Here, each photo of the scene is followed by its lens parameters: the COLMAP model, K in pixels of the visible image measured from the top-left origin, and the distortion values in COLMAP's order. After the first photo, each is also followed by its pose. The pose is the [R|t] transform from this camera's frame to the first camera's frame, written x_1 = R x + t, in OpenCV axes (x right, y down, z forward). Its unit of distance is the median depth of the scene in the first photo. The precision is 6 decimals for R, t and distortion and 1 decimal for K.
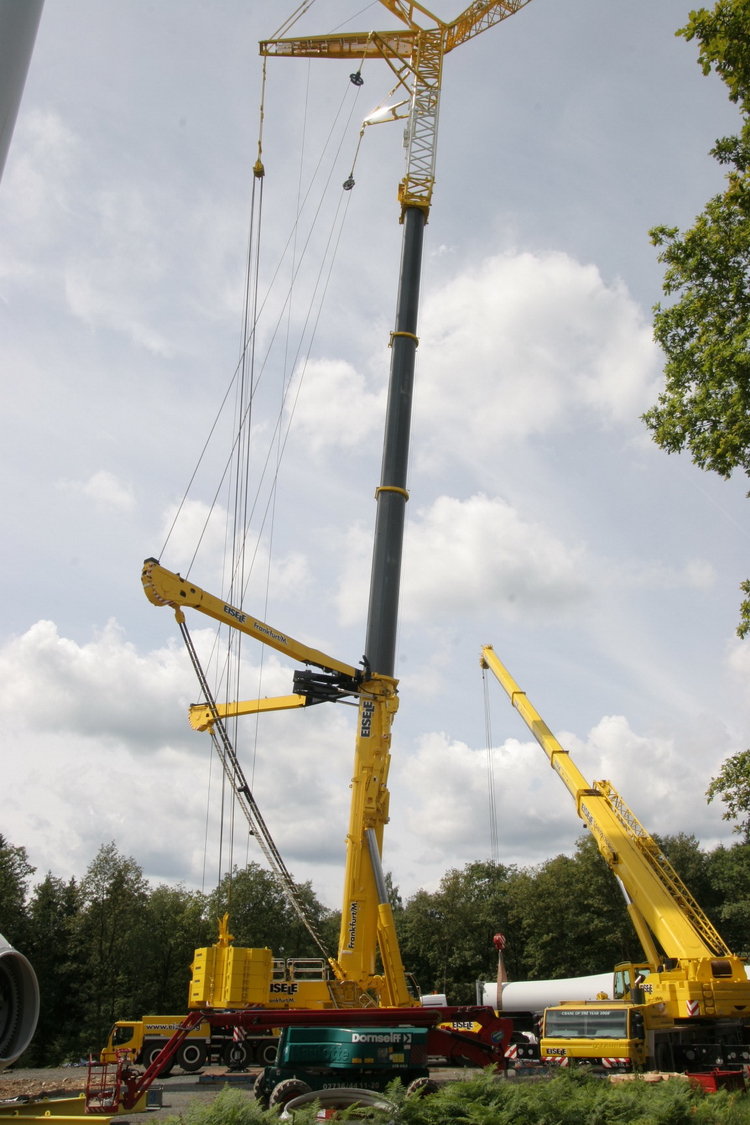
lens RADIAL K [[926.7, 0, 375.0], [0, 926.7, 562.5], [0, 0, 1]] dist [-0.111858, 0.097873]
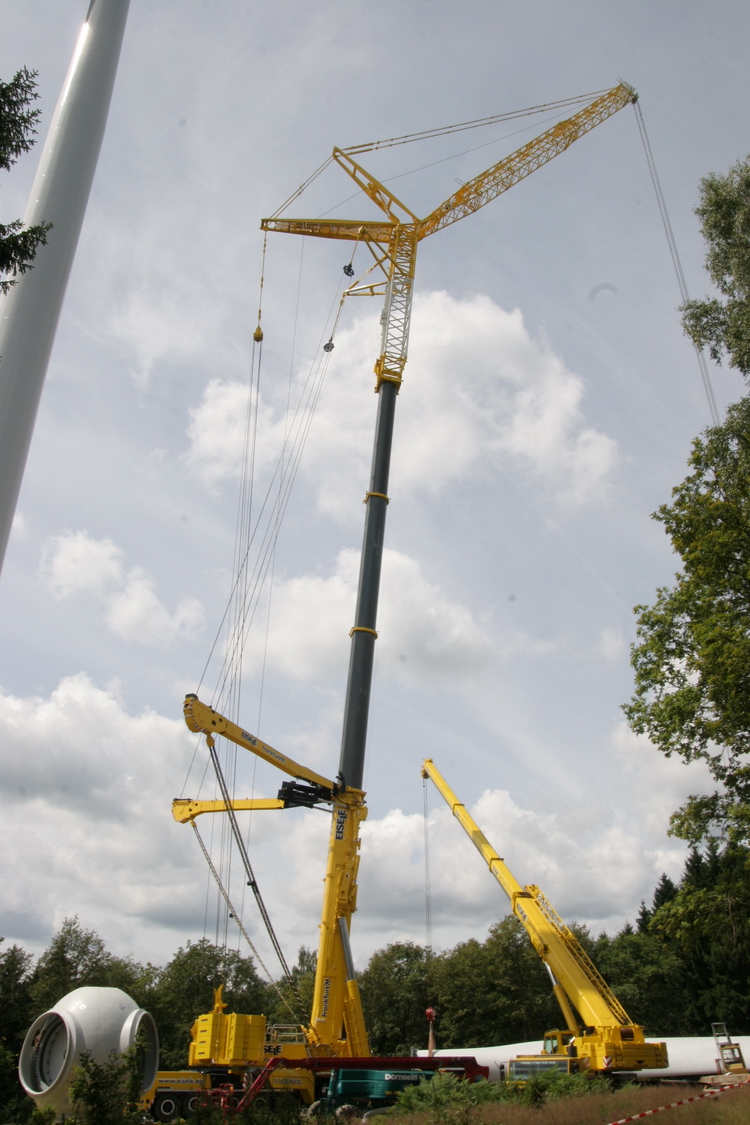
lens RADIAL K [[926.7, 0, 375.0], [0, 926.7, 562.5], [0, 0, 1]] dist [-0.111858, 0.097873]
pose [[0.990866, 0.072477, 0.113718, -0.127086], [-0.064137, 0.995091, -0.075362, -0.086216], [-0.118621, 0.067380, 0.990651, -0.228450]]
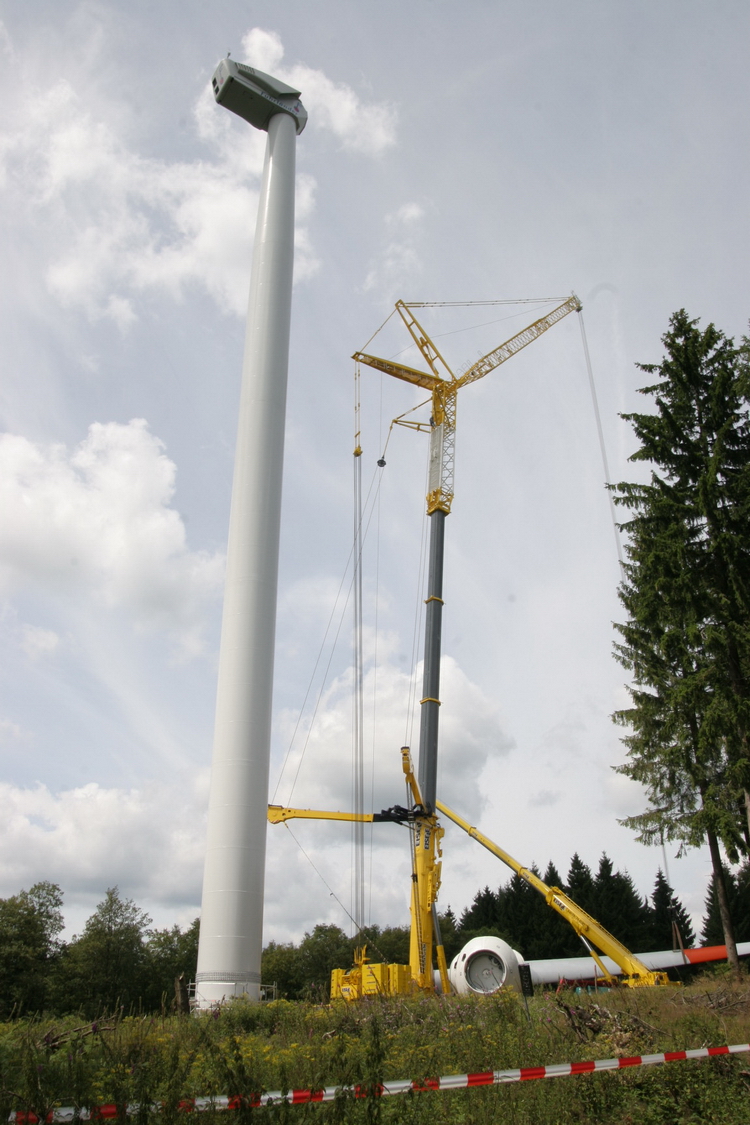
lens RADIAL K [[913.5, 0, 375.0], [0, 913.5, 562.5], [0, 0, 1]] dist [-0.076632, 0.000825]
pose [[0.853330, 0.266046, 0.448384, -1.007914], [-0.231026, 0.963916, -0.132264, -0.085757], [-0.467393, 0.009276, 0.884001, -0.479011]]
